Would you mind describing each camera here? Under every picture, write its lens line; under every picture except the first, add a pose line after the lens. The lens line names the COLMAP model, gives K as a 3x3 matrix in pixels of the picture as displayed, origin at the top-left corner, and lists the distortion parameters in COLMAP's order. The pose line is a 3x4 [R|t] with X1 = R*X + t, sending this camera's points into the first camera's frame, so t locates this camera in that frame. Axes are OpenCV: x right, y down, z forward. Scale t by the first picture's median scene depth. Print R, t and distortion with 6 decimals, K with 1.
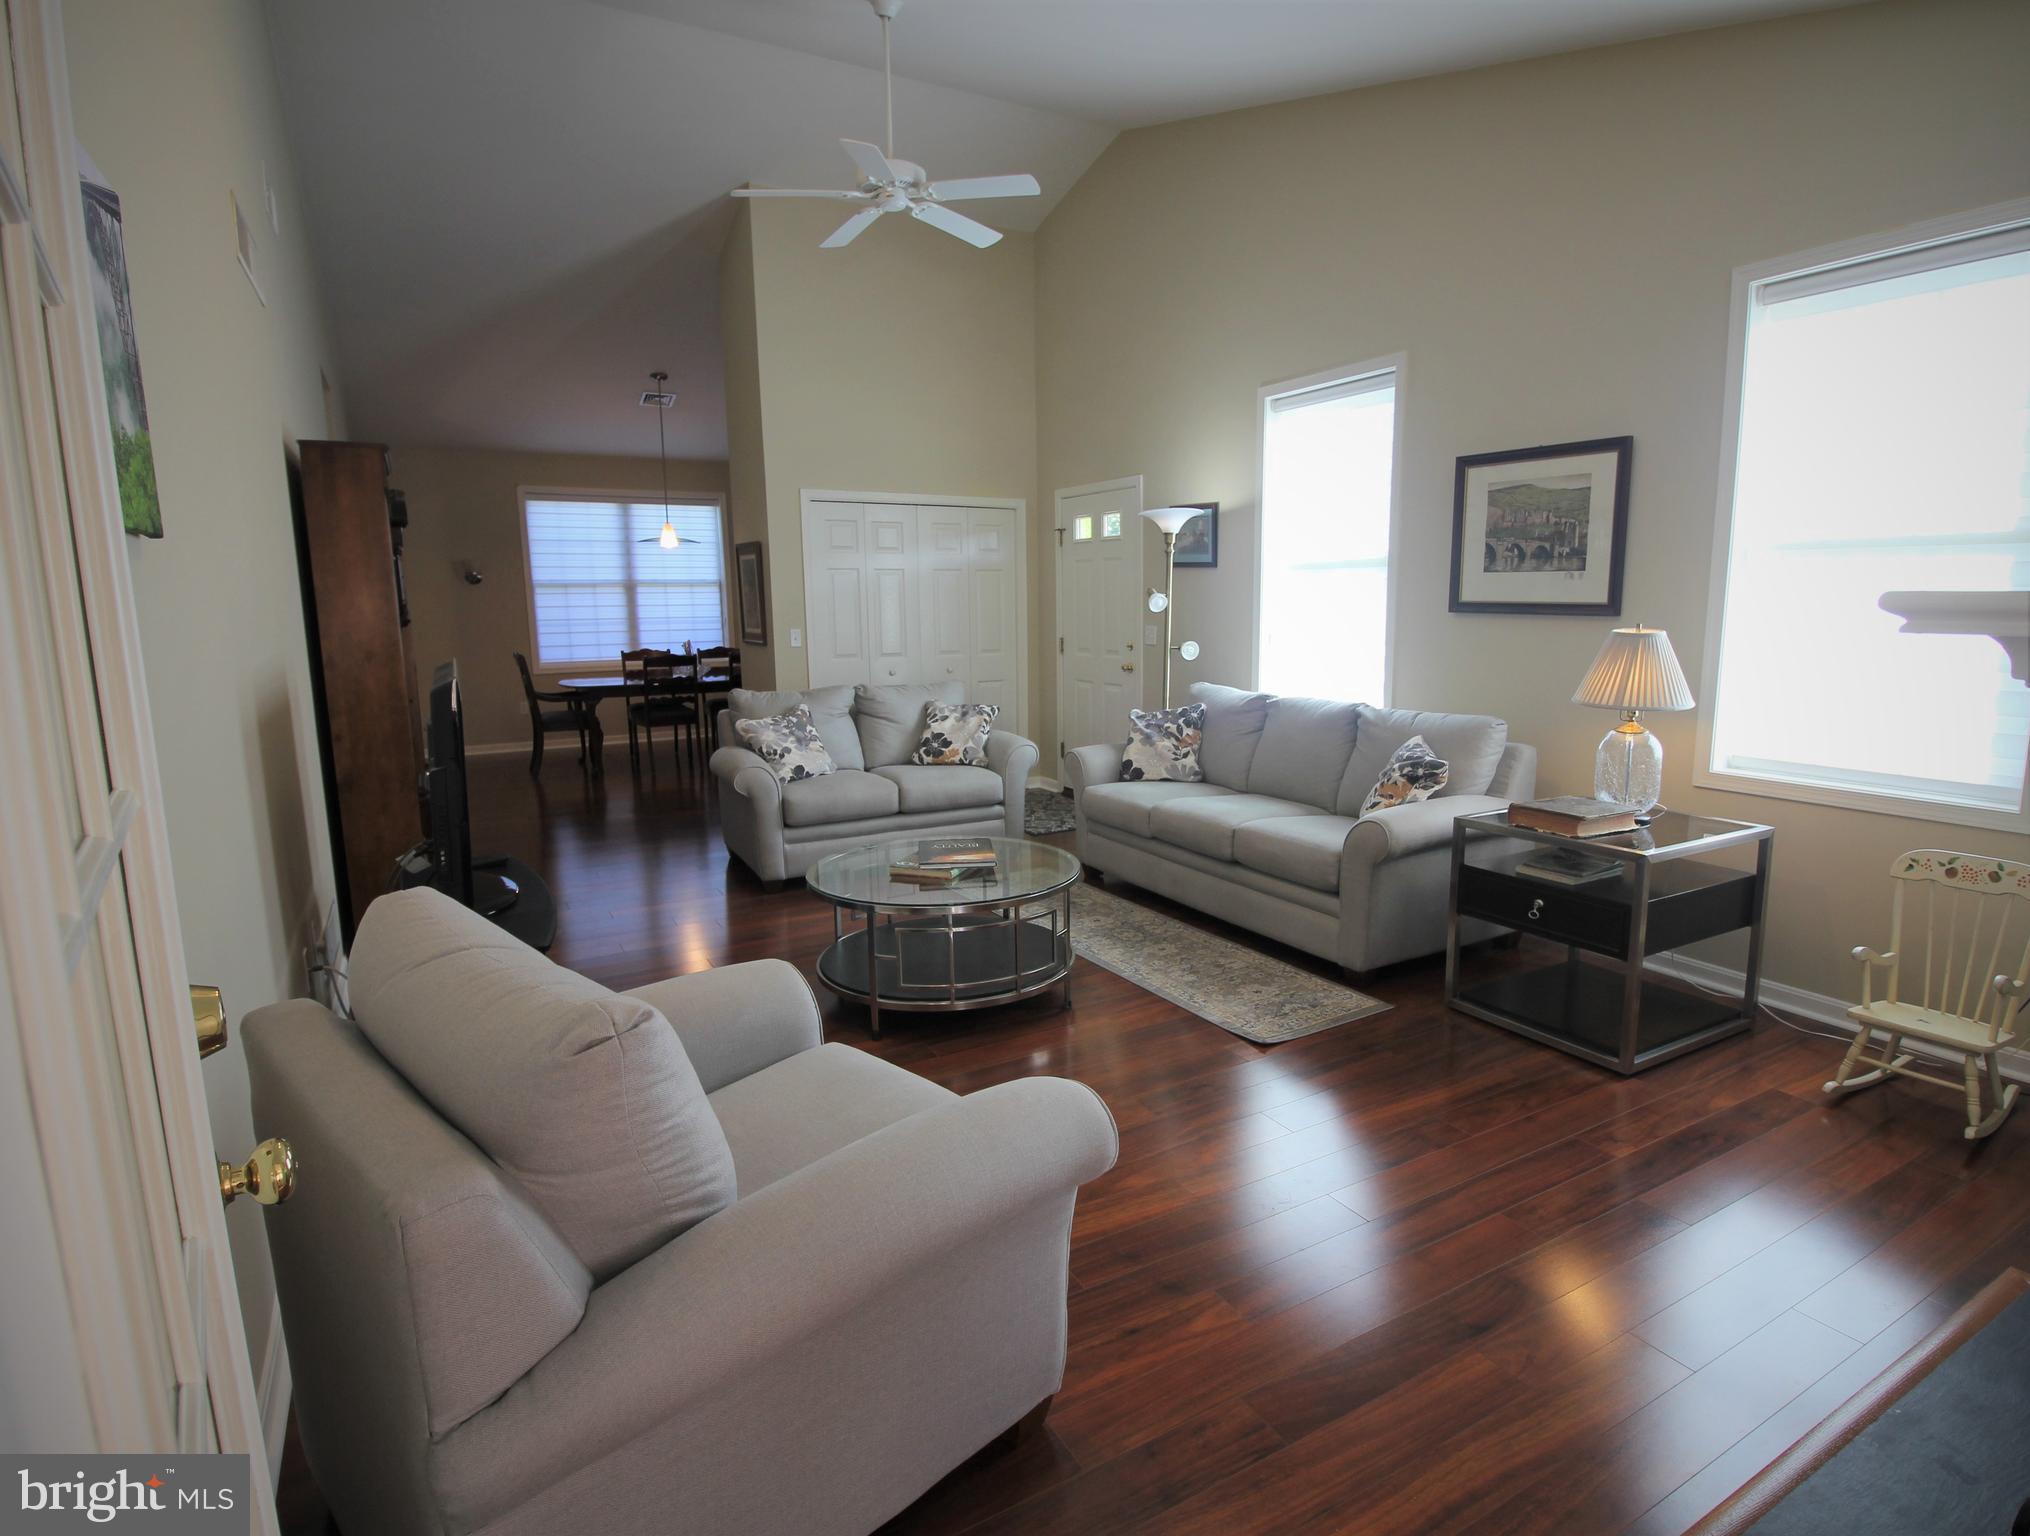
lens RADIAL K [[1084.8, 0, 1024.9], [0, 1084.8, 768.1], [0, 0, 1]] dist [0.000513, -0.000202]
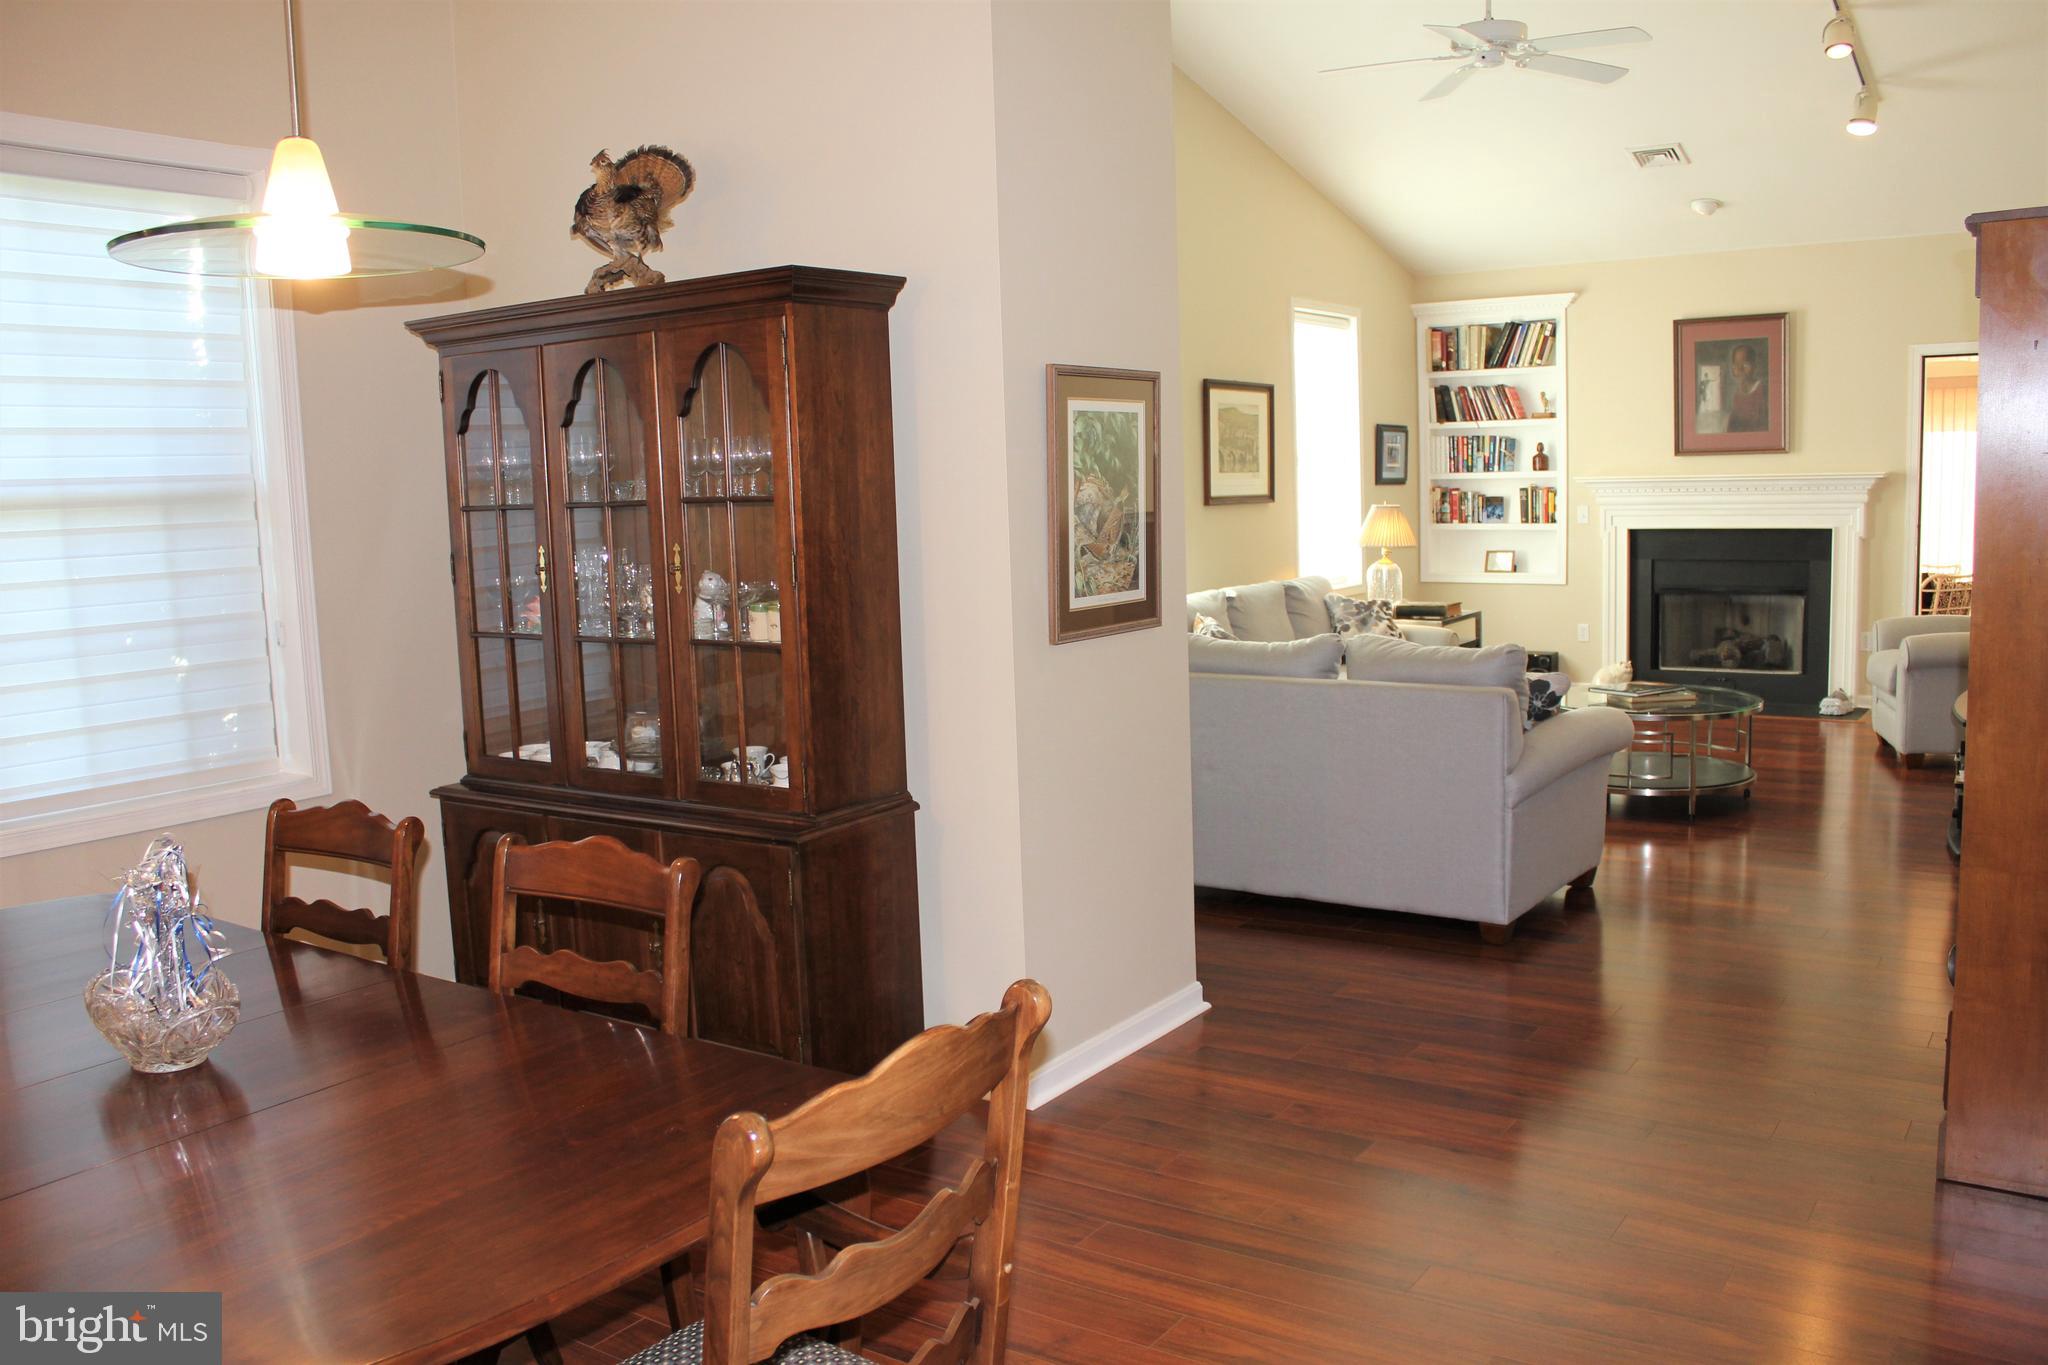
lens RADIAL K [[1719.3, 0, 1025.4], [0, 1719.3, 683.9], [0, 0, 1]] dist [-0.145484, 0.104881]
pose [[-0.444690, -0.082825, 0.891847, -1.069542], [0.179114, 0.967380, 0.179148, -0.288533], [-0.877593, 0.239407, -0.415349, 1.766268]]
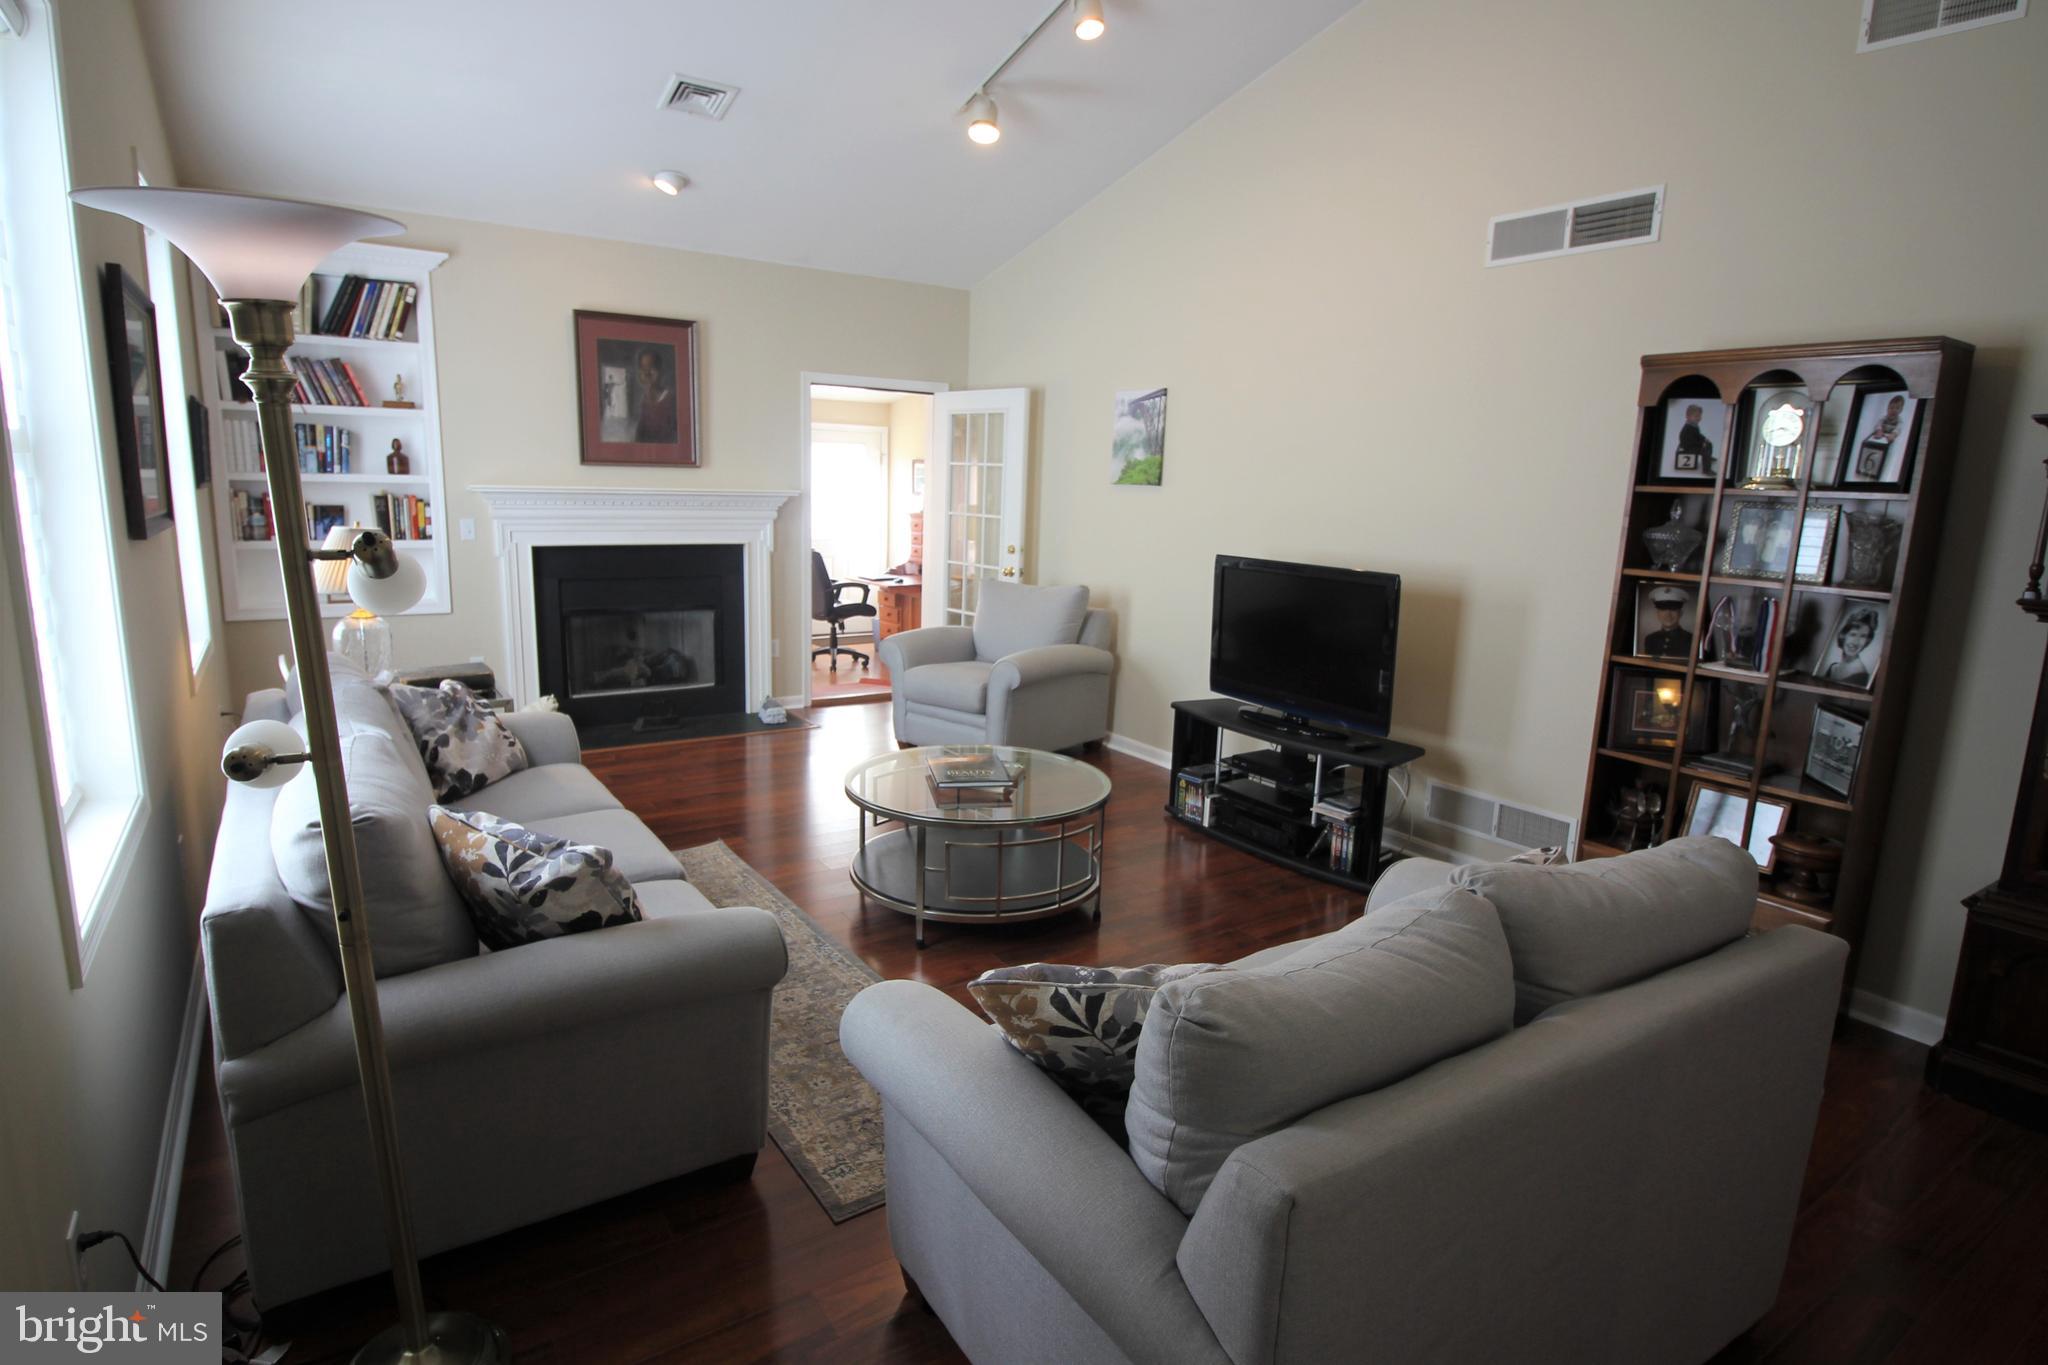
lens RADIAL K [[1065.3, 0, 1026.8], [0, 1065.3, 692.0], [0, 0, 1]] dist [-0.019310, -0.001676]
pose [[-0.996921, -0.007390, -0.078058, -0.030362], [-0.034704, 0.934309, 0.354770, -0.248786], [0.070308, 0.356387, -0.931689, 1.391096]]
